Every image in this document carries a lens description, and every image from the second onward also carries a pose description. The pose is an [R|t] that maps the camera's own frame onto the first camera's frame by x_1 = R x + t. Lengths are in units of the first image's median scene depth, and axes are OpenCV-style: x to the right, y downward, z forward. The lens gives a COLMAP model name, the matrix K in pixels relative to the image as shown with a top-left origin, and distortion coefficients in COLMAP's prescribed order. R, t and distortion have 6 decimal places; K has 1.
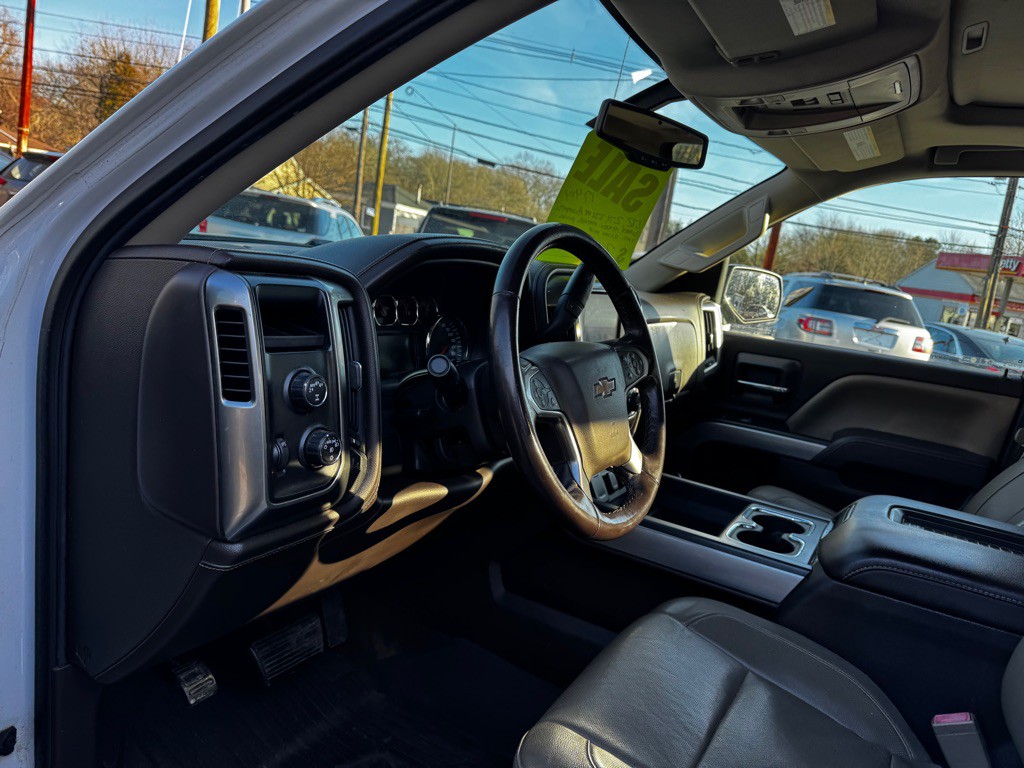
lens RADIAL K [[727.0, 0, 507.3], [0, 727.0, 395.9], [0, 0, 1]] dist [0.074182, -0.060619]
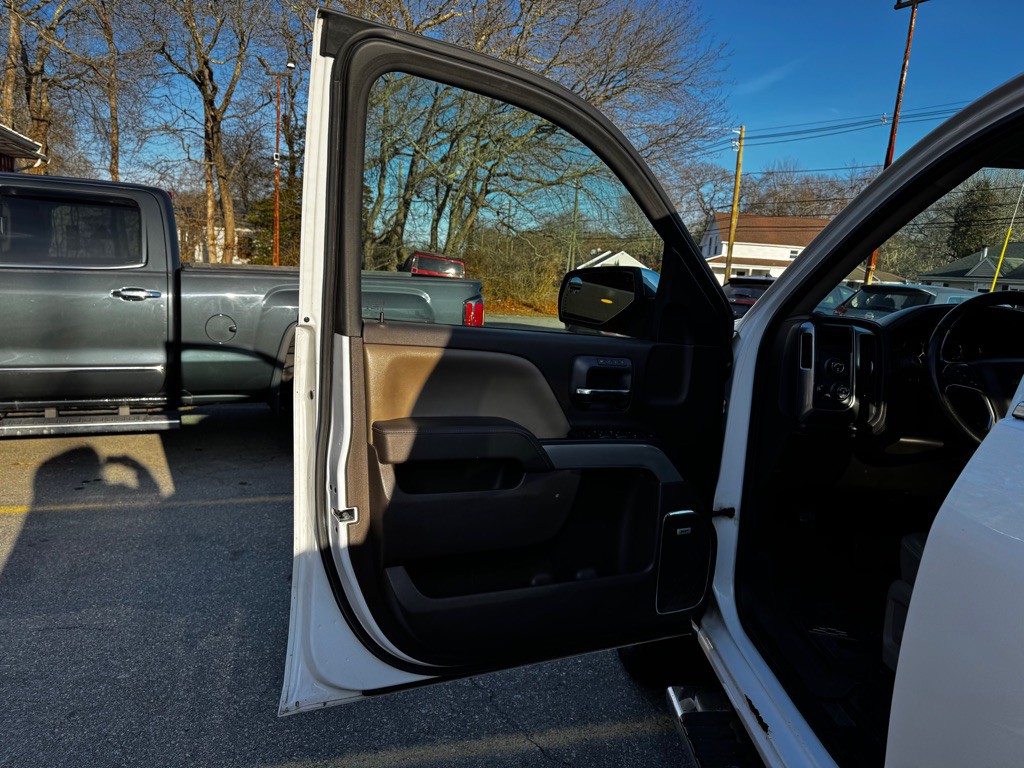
lens RADIAL K [[727.0, 0, 507.3], [0, 727.0, 395.9], [0, 0, 1]] dist [0.074182, -0.060619]
pose [[0.515398, 0.023161, -0.856638, 0.440287], [-0.161018, 0.984447, -0.070261, 0.150150], [0.841688, 0.174146, 0.511111, -0.409850]]
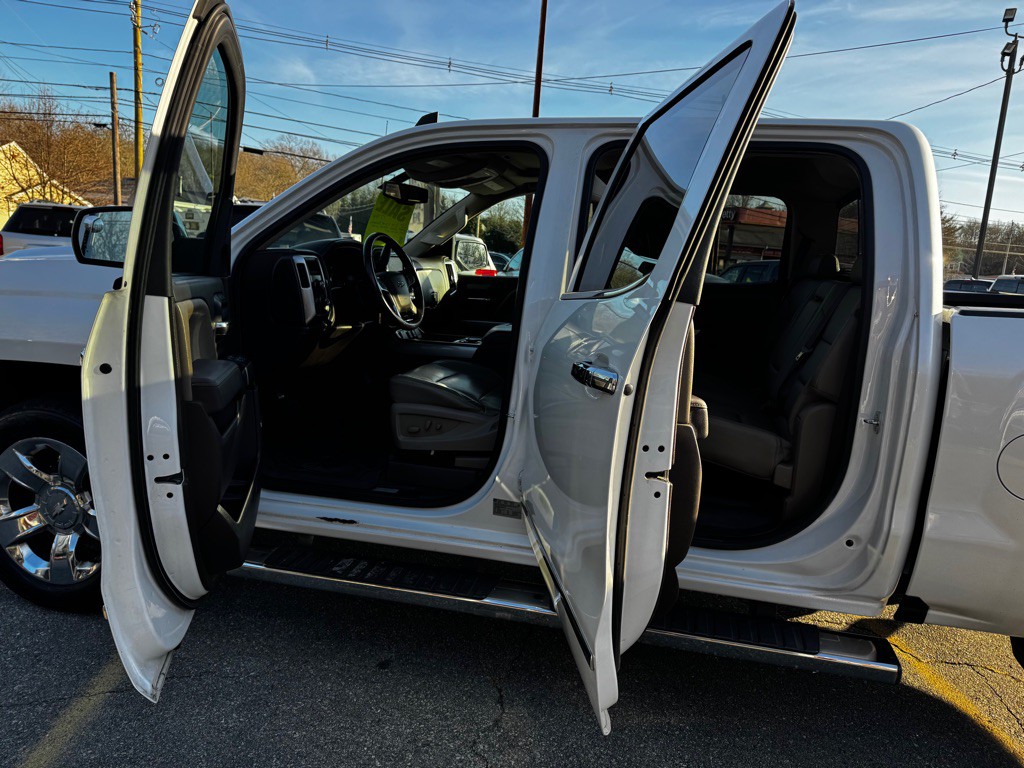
lens RADIAL K [[727.0, 0, 507.3], [0, 727.0, 395.9], [0, 0, 1]] dist [0.074182, -0.060619]
pose [[0.955188, -0.140715, 0.260412, -0.139070], [0.134178, 0.990032, 0.042806, 0.175442], [-0.263840, -0.005946, 0.964548, -0.959799]]
